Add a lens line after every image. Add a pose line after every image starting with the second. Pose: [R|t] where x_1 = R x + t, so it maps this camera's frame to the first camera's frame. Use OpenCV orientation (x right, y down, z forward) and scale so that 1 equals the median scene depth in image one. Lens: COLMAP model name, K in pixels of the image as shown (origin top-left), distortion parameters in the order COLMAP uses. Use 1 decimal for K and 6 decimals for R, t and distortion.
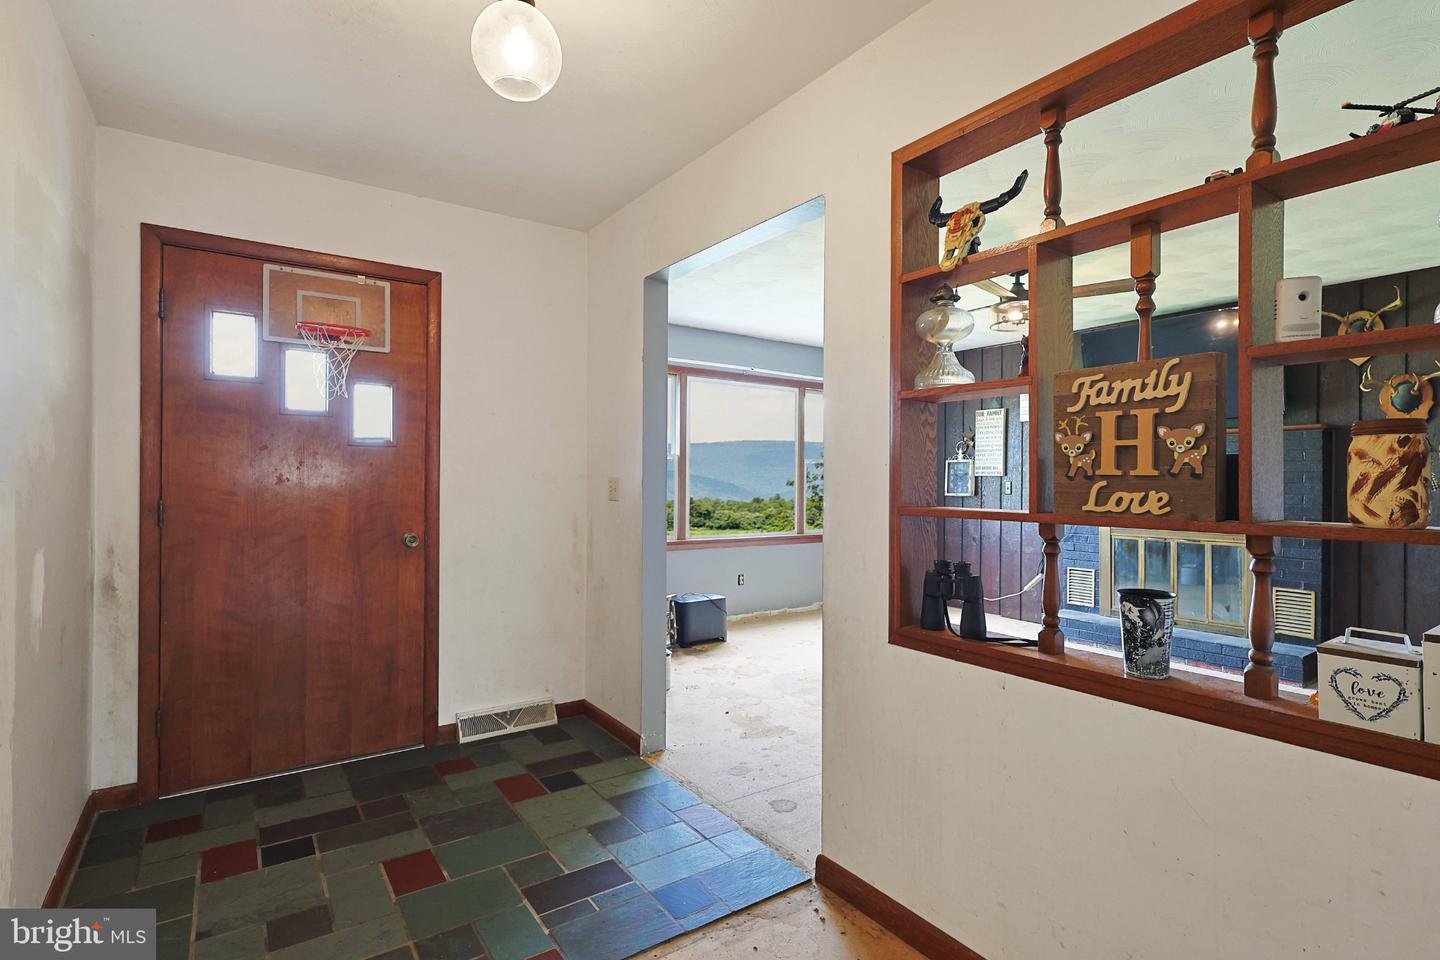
lens RADIAL K [[718.0, 0, 721.1], [0, 718.0, 463.0], [0, 0, 1]] dist [0.004233, 0.000839]
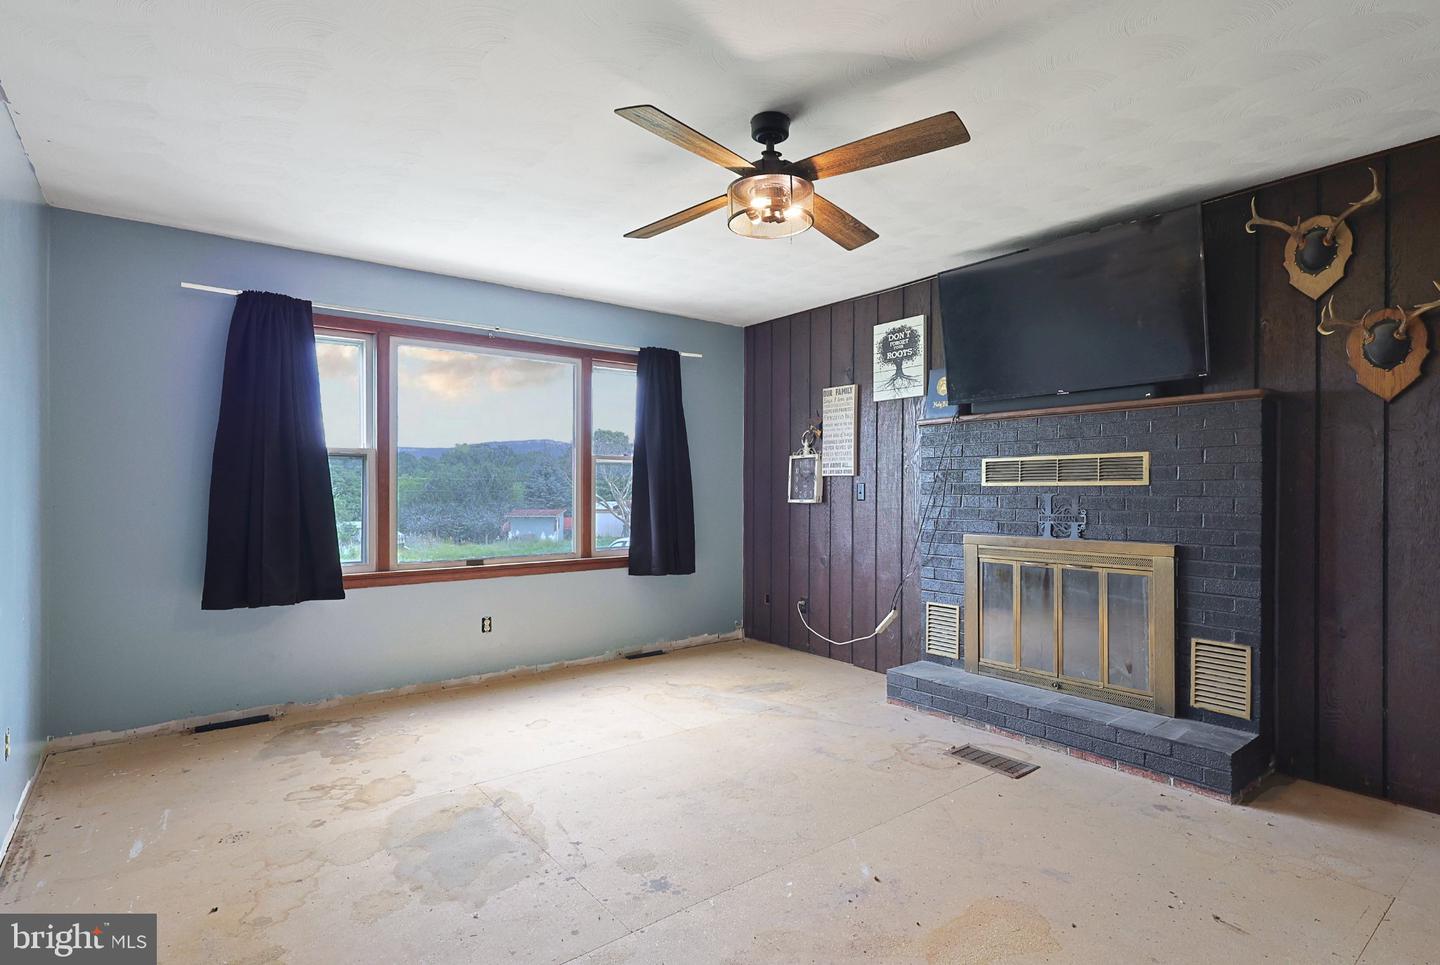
lens RADIAL K [[729.2, 0, 723.2], [0, 729.2, 477.1], [0, 0, 1]] dist [-0.001106, 0.000614]
pose [[0.998937, -0.011239, 0.044700, 0.318289], [0.010638, 0.999850, 0.013667, 0.011153], [-0.044847, -0.013177, 0.998907, 0.363376]]
